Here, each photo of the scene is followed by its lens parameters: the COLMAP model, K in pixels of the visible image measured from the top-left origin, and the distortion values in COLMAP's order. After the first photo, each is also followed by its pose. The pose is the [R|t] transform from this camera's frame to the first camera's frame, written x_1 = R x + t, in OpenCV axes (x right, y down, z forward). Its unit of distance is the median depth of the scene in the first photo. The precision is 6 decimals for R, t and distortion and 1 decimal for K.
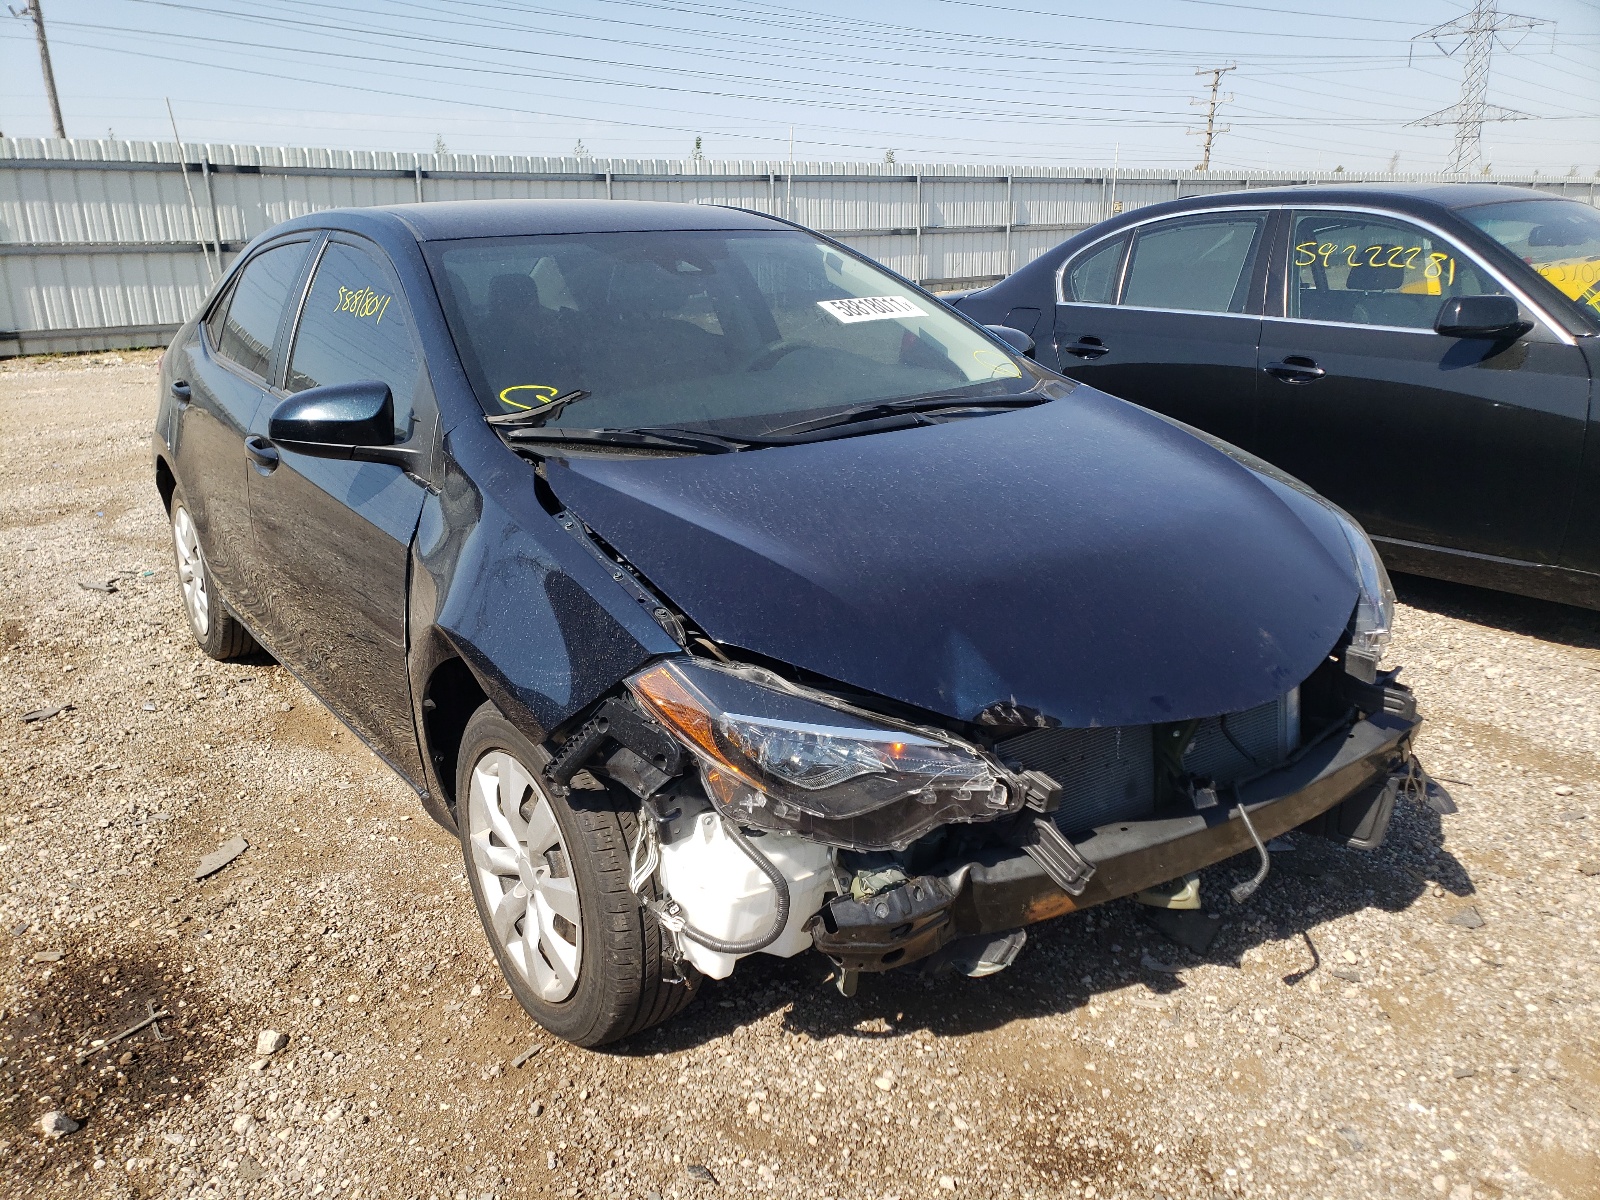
lens RADIAL K [[1356.4, 0, 843.8], [0, 1356.4, 571.2], [0, 0, 1]] dist [0.013364, 0.011147]
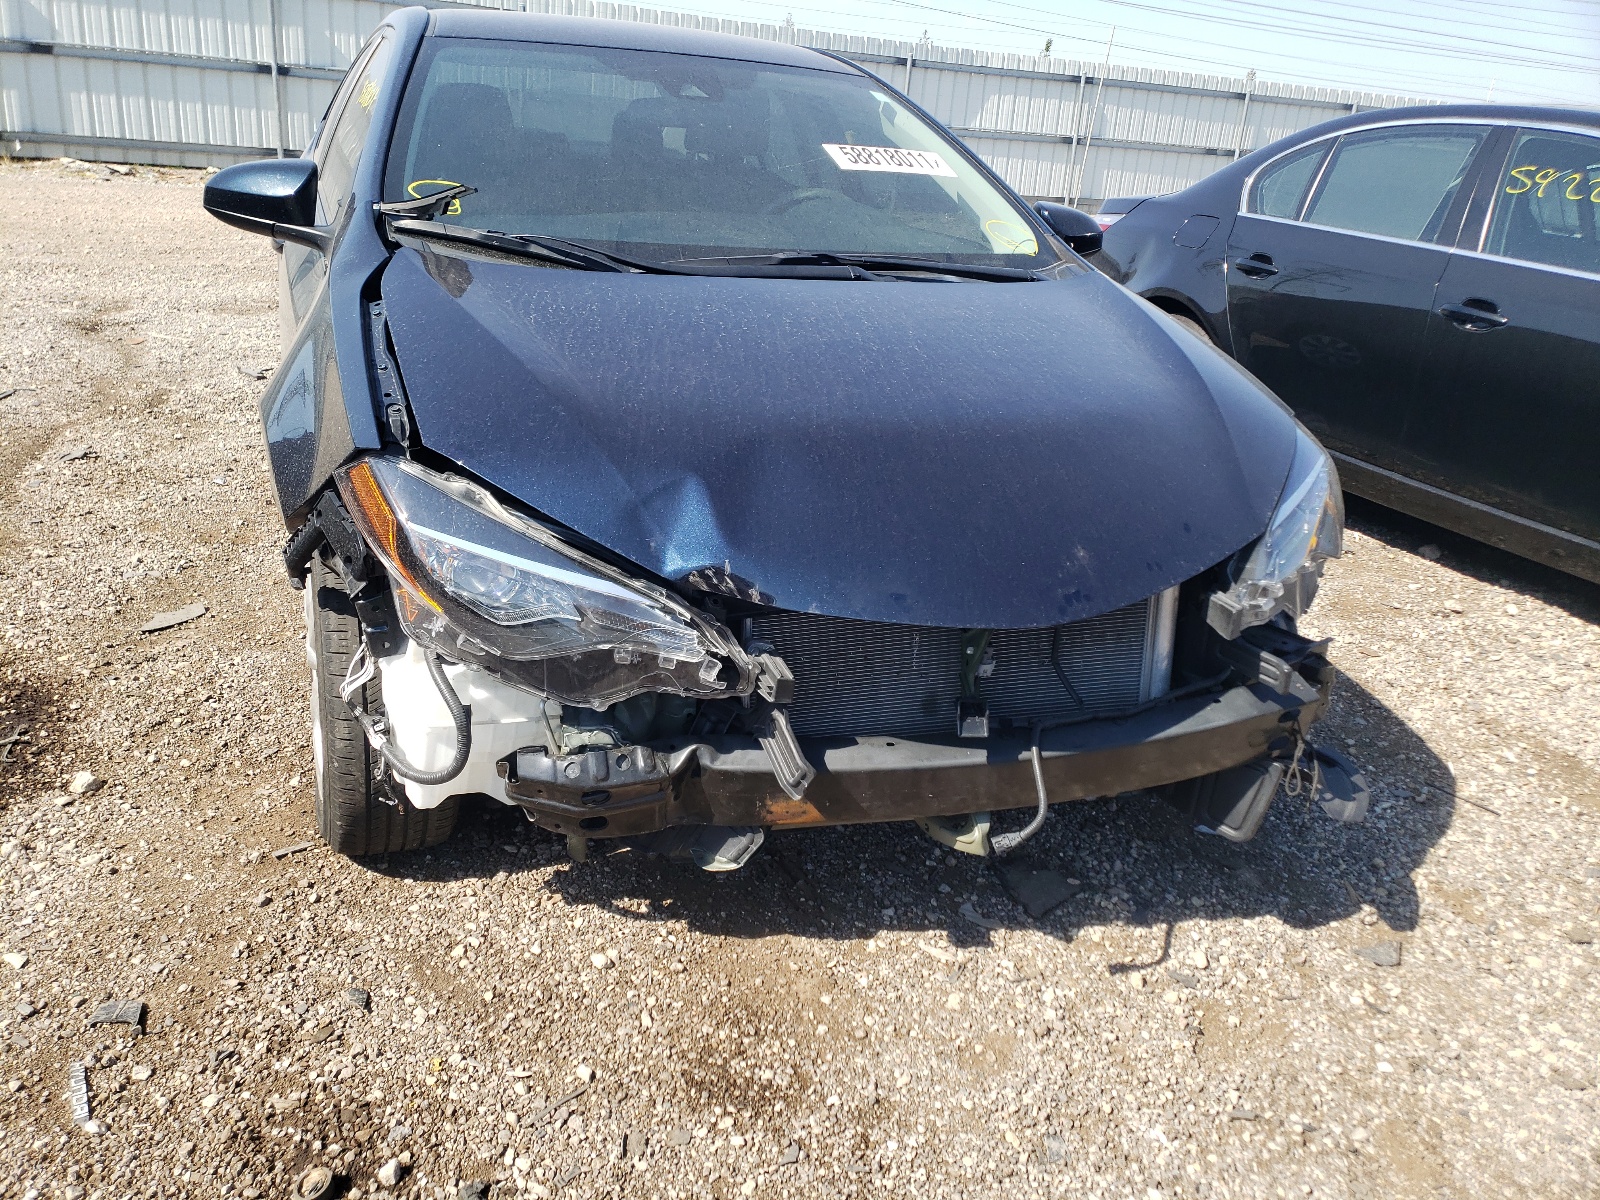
lens RADIAL K [[1356.4, 0, 843.8], [0, 1356.4, 571.2], [0, 0, 1]] dist [0.013364, 0.011147]
pose [[0.958112, 0.175023, -0.226689, 0.339858], [-0.161741, 0.983899, 0.076046, 0.016970], [0.236349, -0.036196, 0.970994, 0.142752]]
